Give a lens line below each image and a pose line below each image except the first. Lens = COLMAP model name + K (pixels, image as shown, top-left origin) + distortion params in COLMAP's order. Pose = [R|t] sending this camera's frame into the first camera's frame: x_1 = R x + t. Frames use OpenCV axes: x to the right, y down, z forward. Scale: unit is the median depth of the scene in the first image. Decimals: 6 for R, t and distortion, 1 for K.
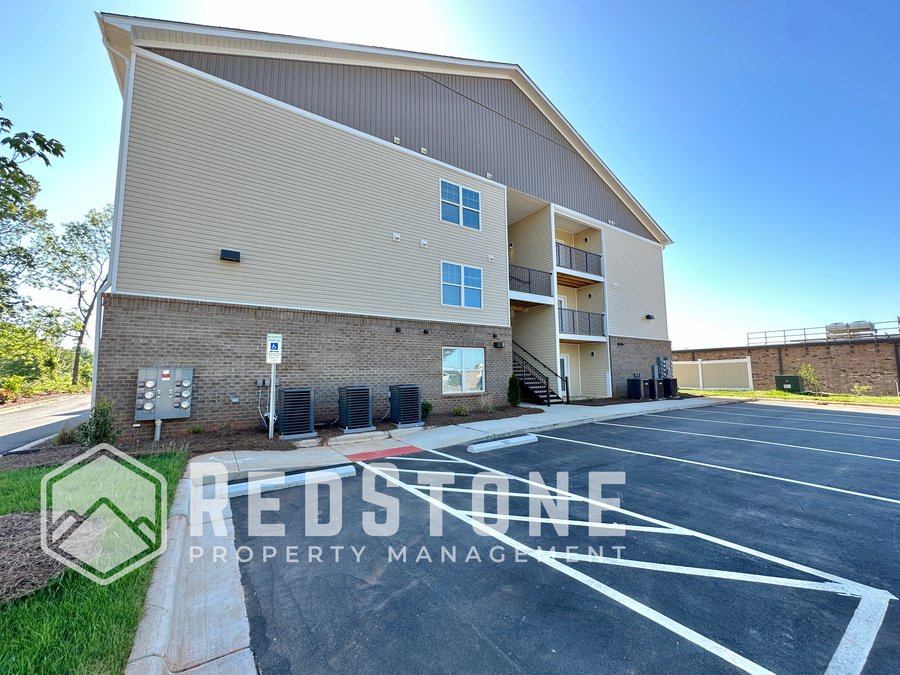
lens RADIAL K [[360.8, 0, 450.9], [0, 360.8, 336.3], [0, 0, 1]] dist [-0.013091, -0.000210]
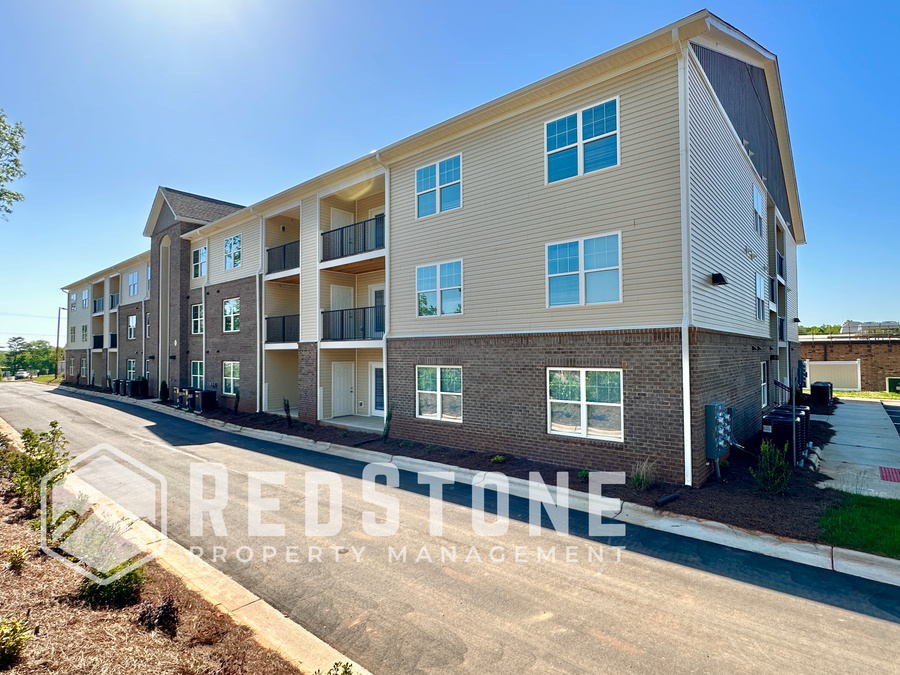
lens RADIAL K [[468.4, 0, 450.3], [0, 468.4, 341.6], [0, 0, 1]] dist [0.001455, 0.000062]
pose [[0.266001, -0.011367, -0.963906, 0.801278], [0.091818, 0.995683, 0.013596, -0.050810], [0.959590, -0.092121, 0.265896, 0.562587]]
